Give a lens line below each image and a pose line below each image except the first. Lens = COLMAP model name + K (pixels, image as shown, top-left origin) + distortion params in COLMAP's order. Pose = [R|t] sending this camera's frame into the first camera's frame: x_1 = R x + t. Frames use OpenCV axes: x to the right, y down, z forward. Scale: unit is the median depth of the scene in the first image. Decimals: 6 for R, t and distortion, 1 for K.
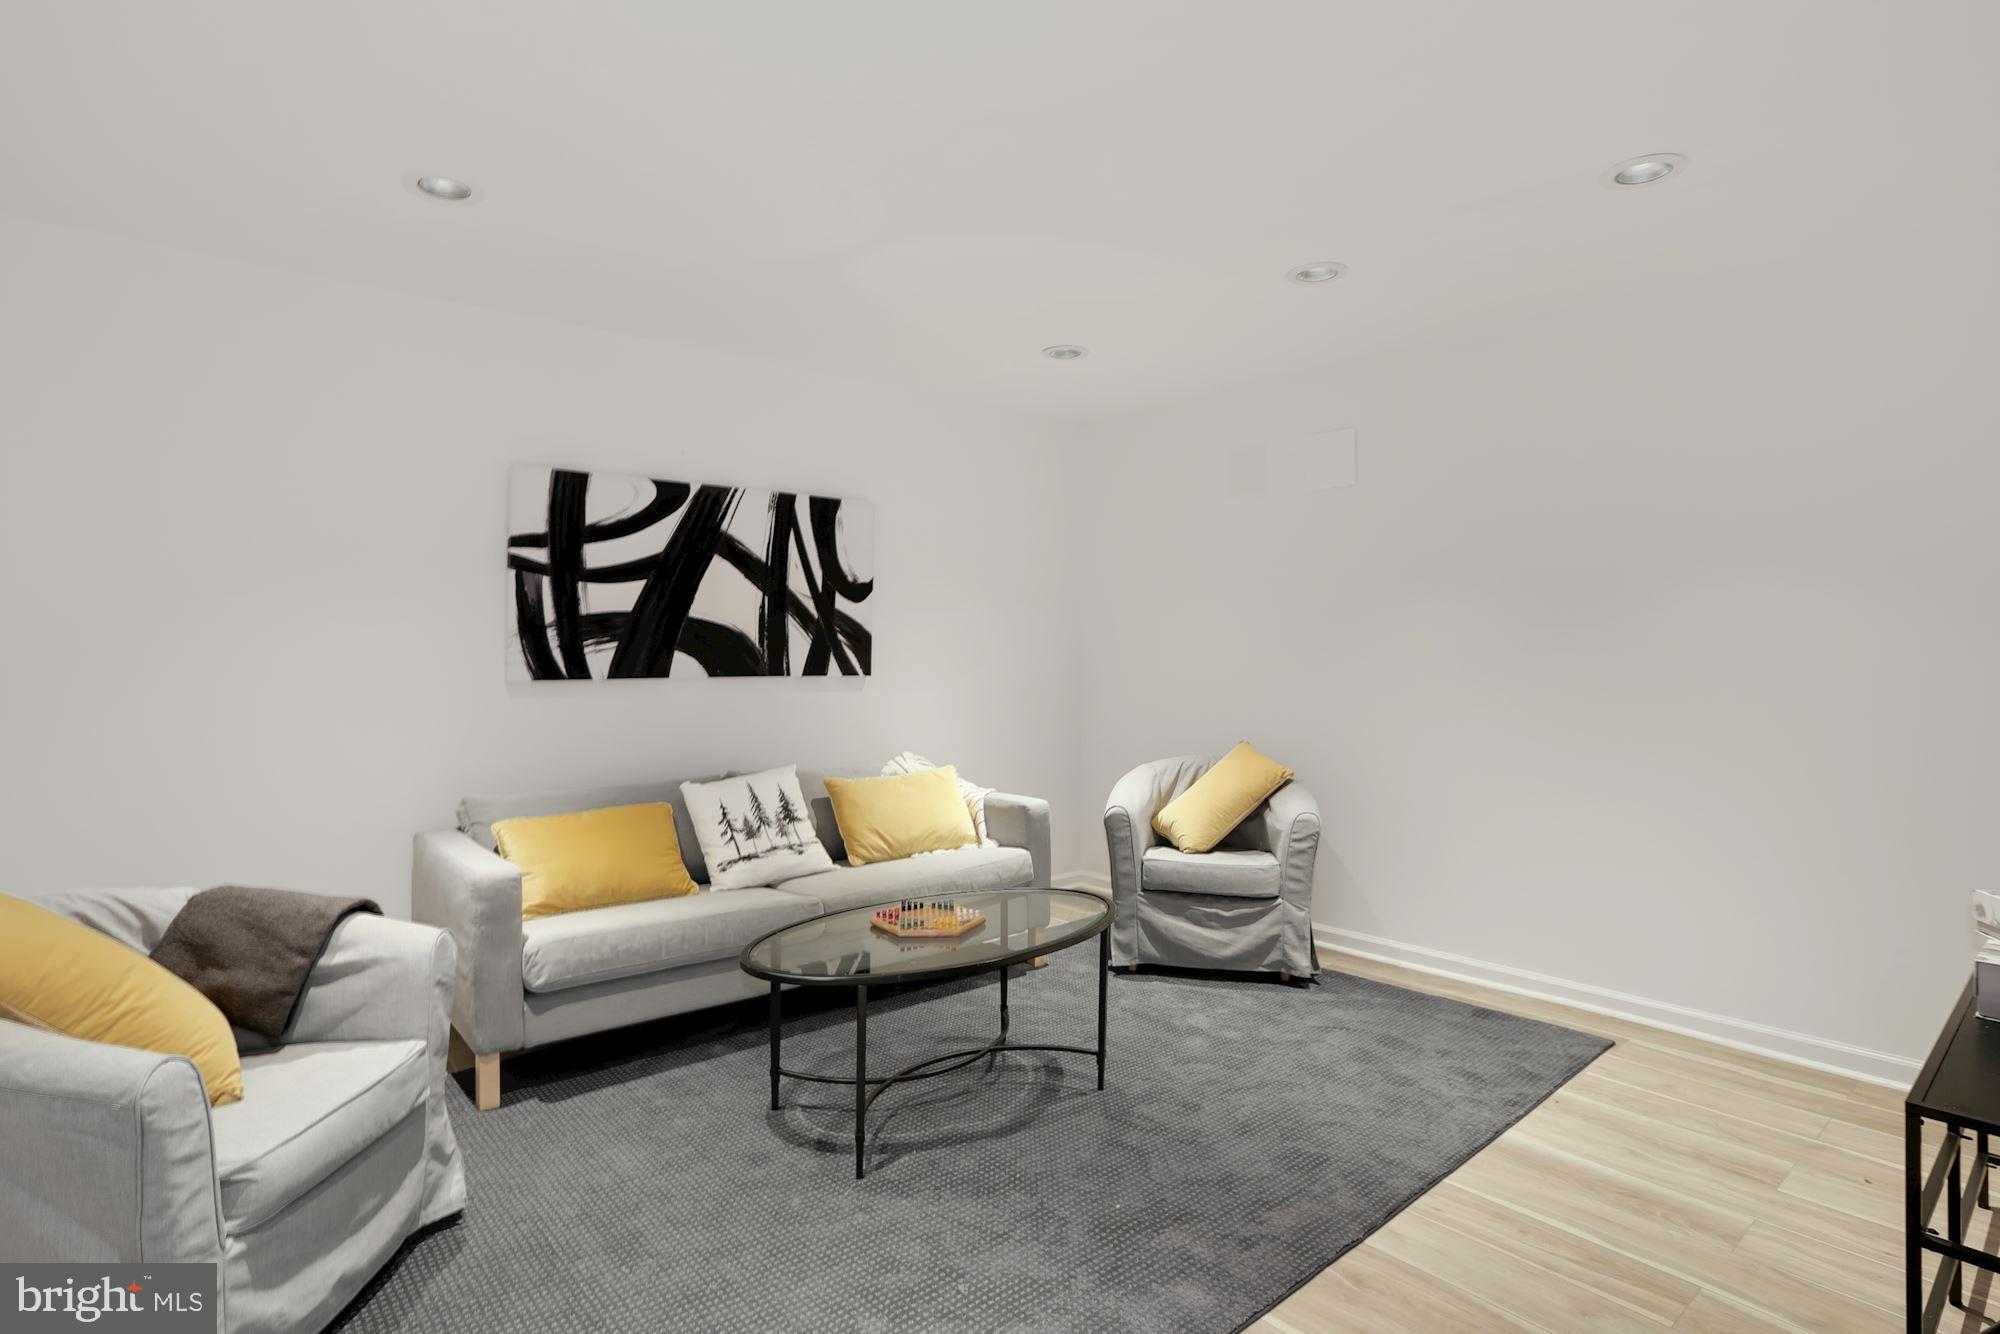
lens RADIAL K [[980.0, 0, 993.2], [0, 980.0, 661.0], [0, 0, 1]] dist [-0.051230, 0.021315]
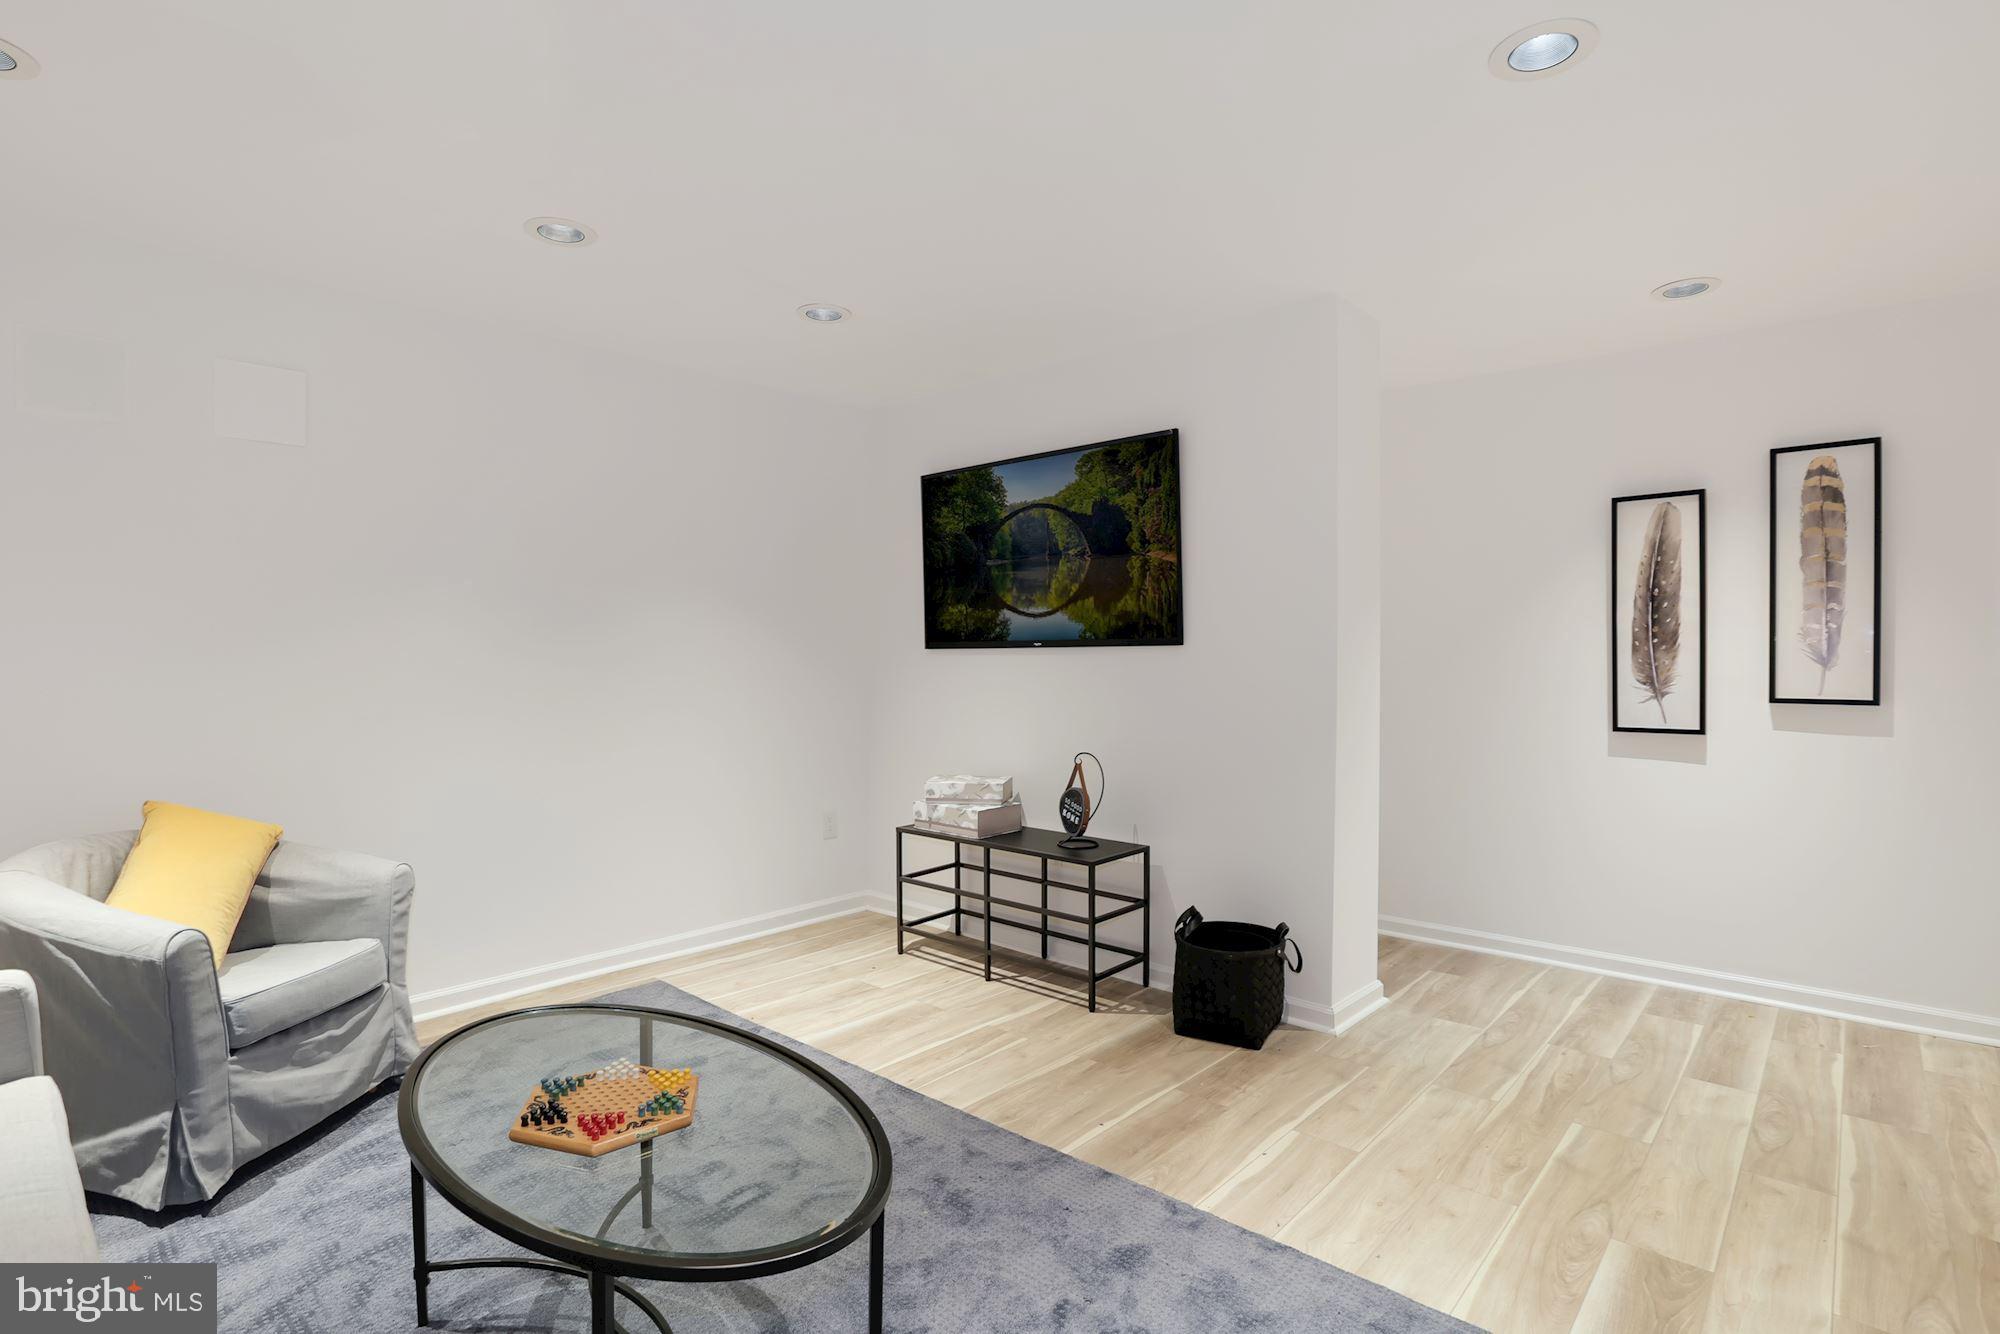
lens RADIAL K [[980.0, 0, 993.2], [0, 980.0, 661.0], [0, 0, 1]] dist [-0.051230, 0.021315]
pose [[-0.128038, -0.010127, 0.991718, -0.548133], [0.012191, 0.999856, 0.011784, -0.014017], [-0.991694, 0.013599, -0.127896, 0.656169]]
